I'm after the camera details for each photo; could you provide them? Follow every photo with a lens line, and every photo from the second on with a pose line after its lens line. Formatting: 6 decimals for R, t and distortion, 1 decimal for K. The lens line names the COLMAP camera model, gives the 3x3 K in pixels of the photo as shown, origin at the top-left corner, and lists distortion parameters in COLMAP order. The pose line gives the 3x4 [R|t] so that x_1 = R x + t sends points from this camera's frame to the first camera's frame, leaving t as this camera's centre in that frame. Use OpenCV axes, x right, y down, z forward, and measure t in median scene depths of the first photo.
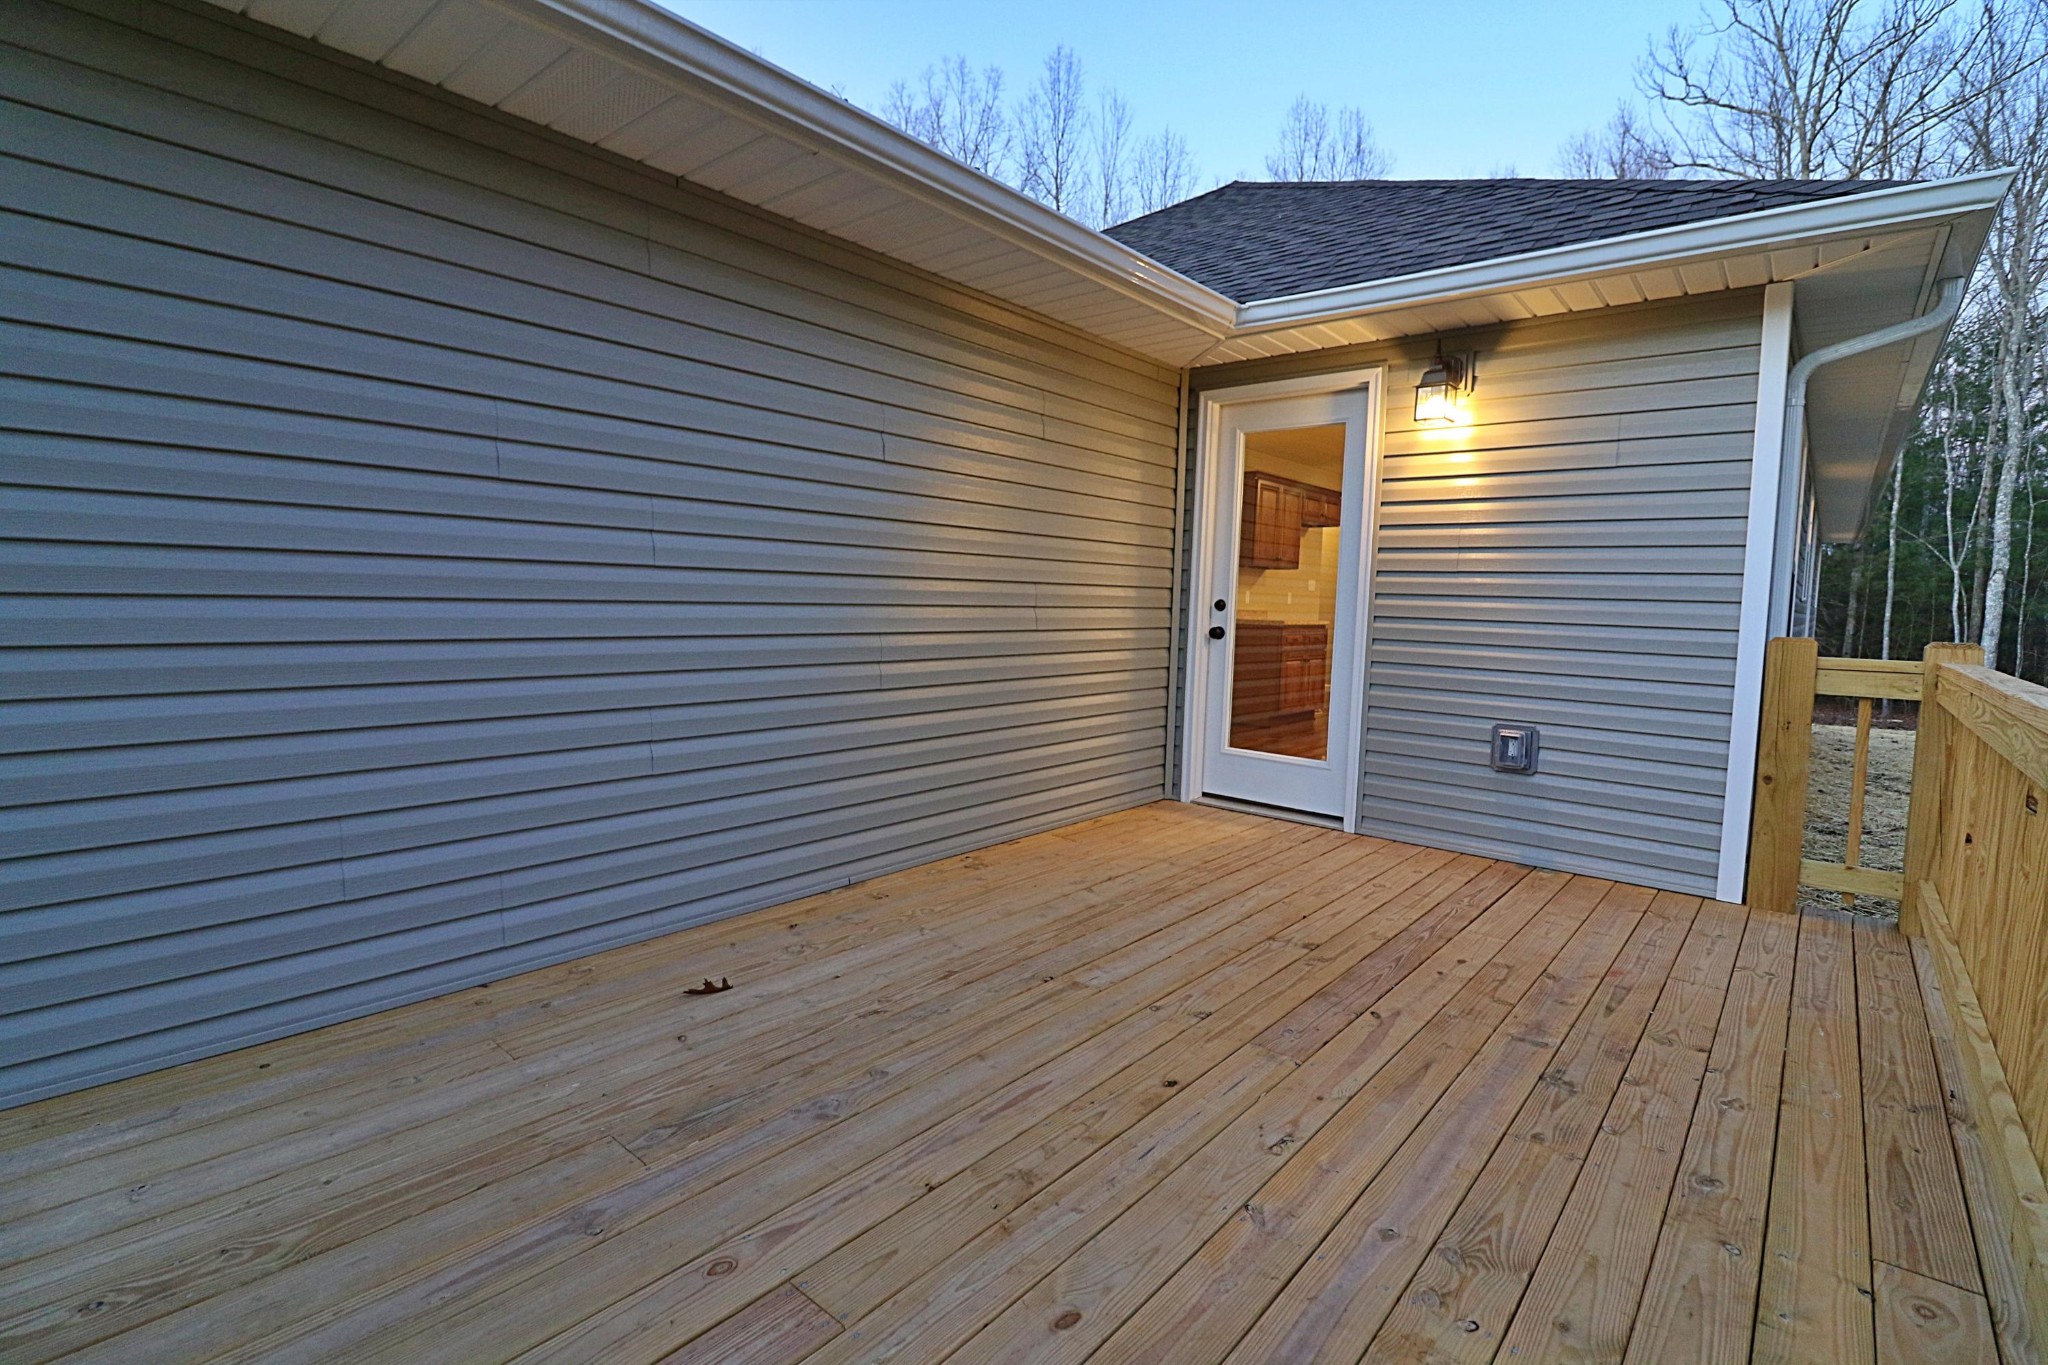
lens RADIAL K [[952.8, 0, 1023.8], [0, 952.8, 671.6], [0, 0, 1]] dist [0.000965, -0.013463]
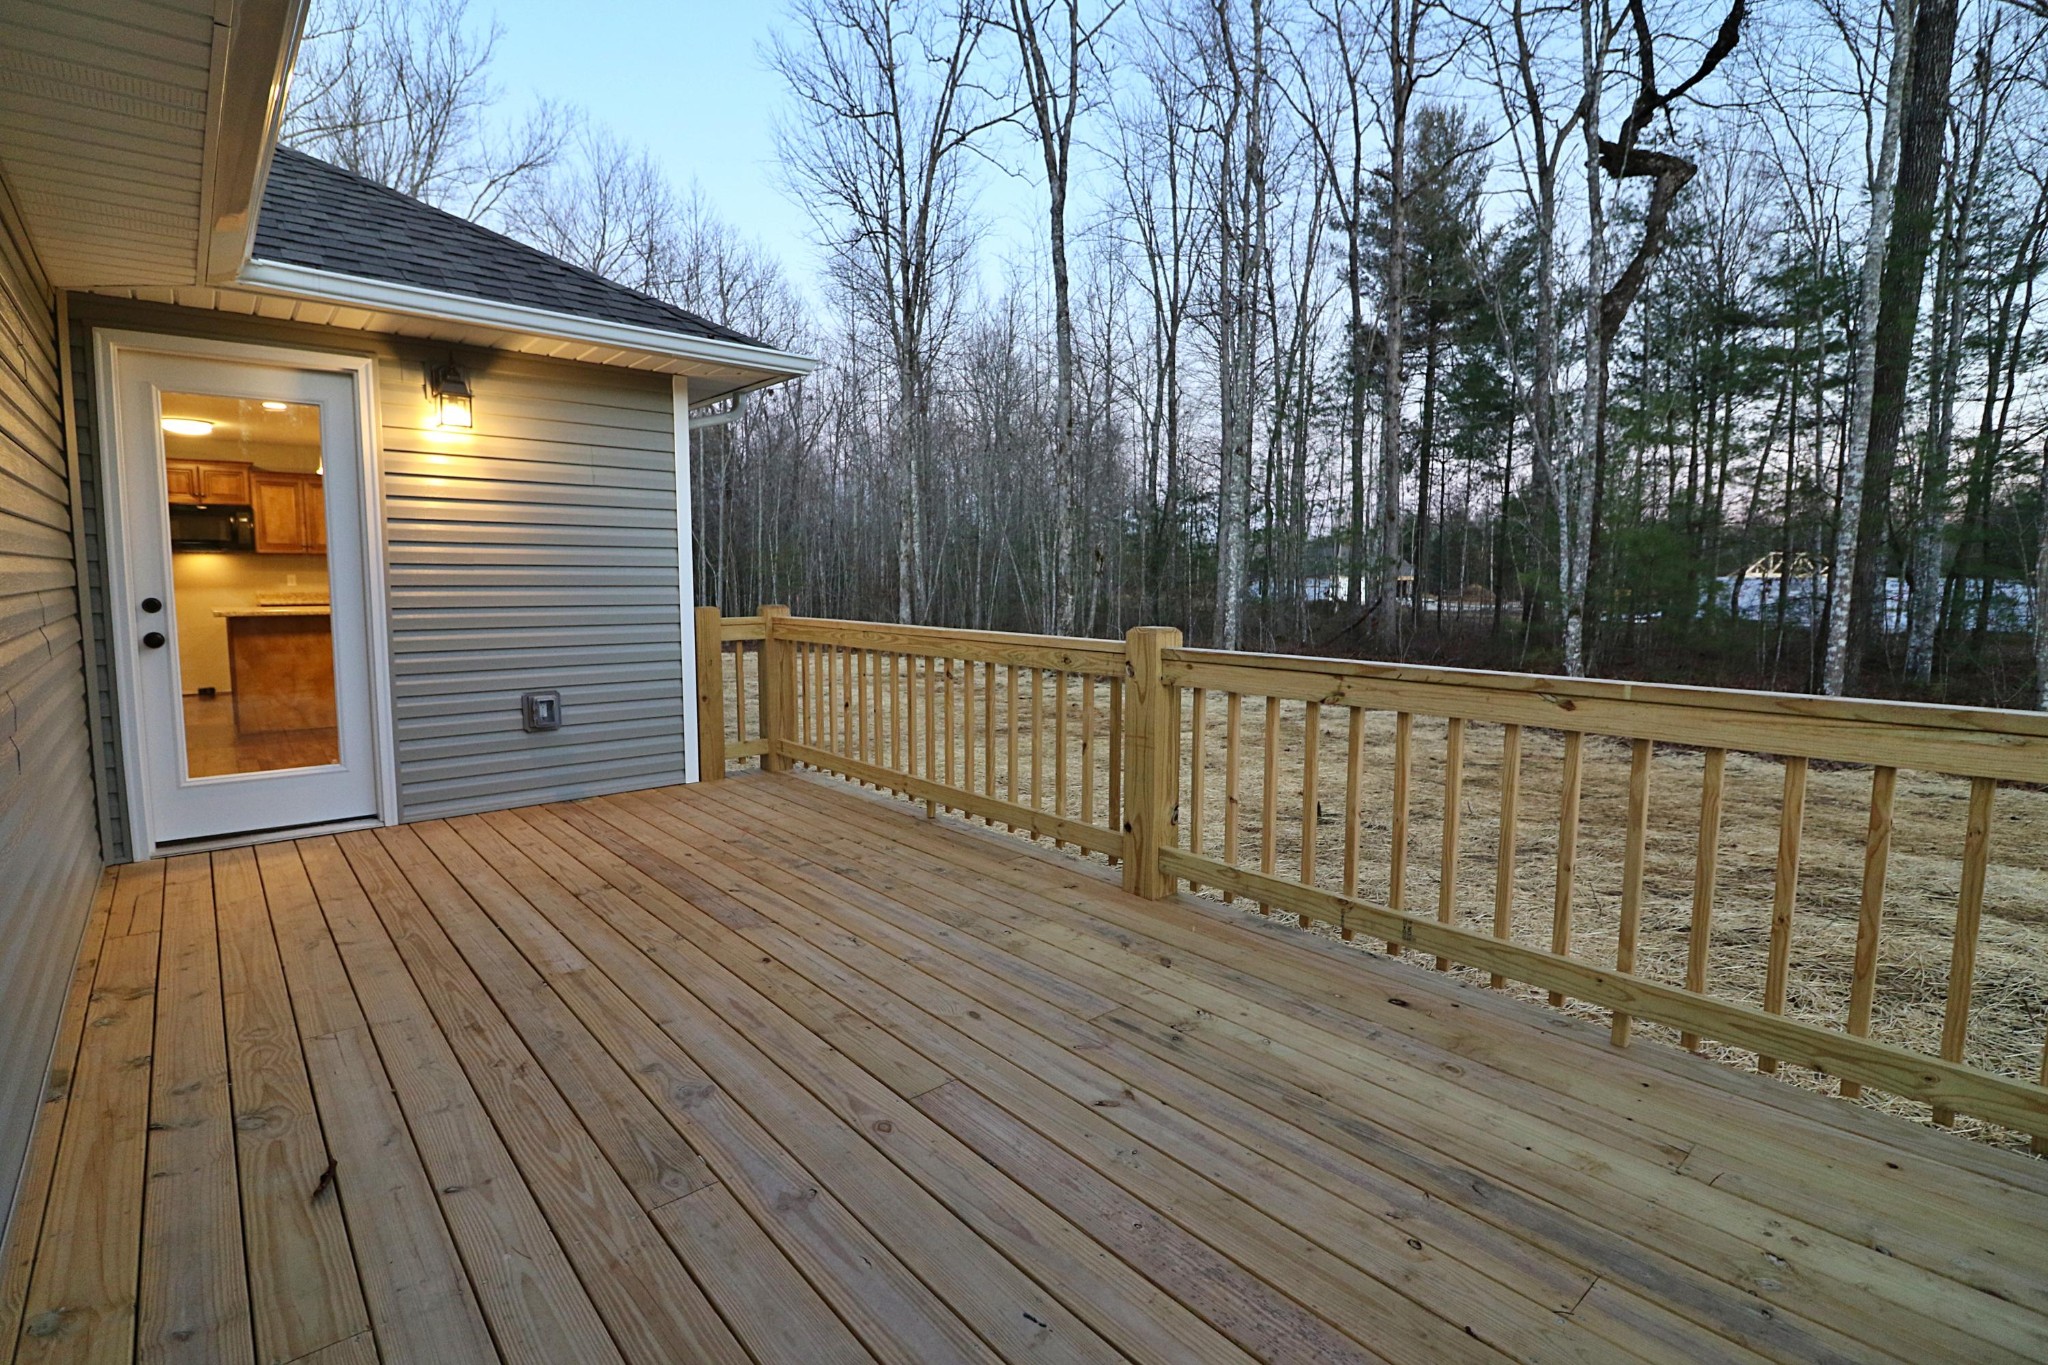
lens RADIAL K [[952.8, 0, 1023.8], [0, 952.8, 671.6], [0, 0, 1]] dist [0.000965, -0.013463]
pose [[0.140817, -0.126750, 0.981889, -0.702929], [0.077908, 0.990114, 0.116639, -0.074741], [-0.986966, 0.060072, 0.149299, 0.251782]]
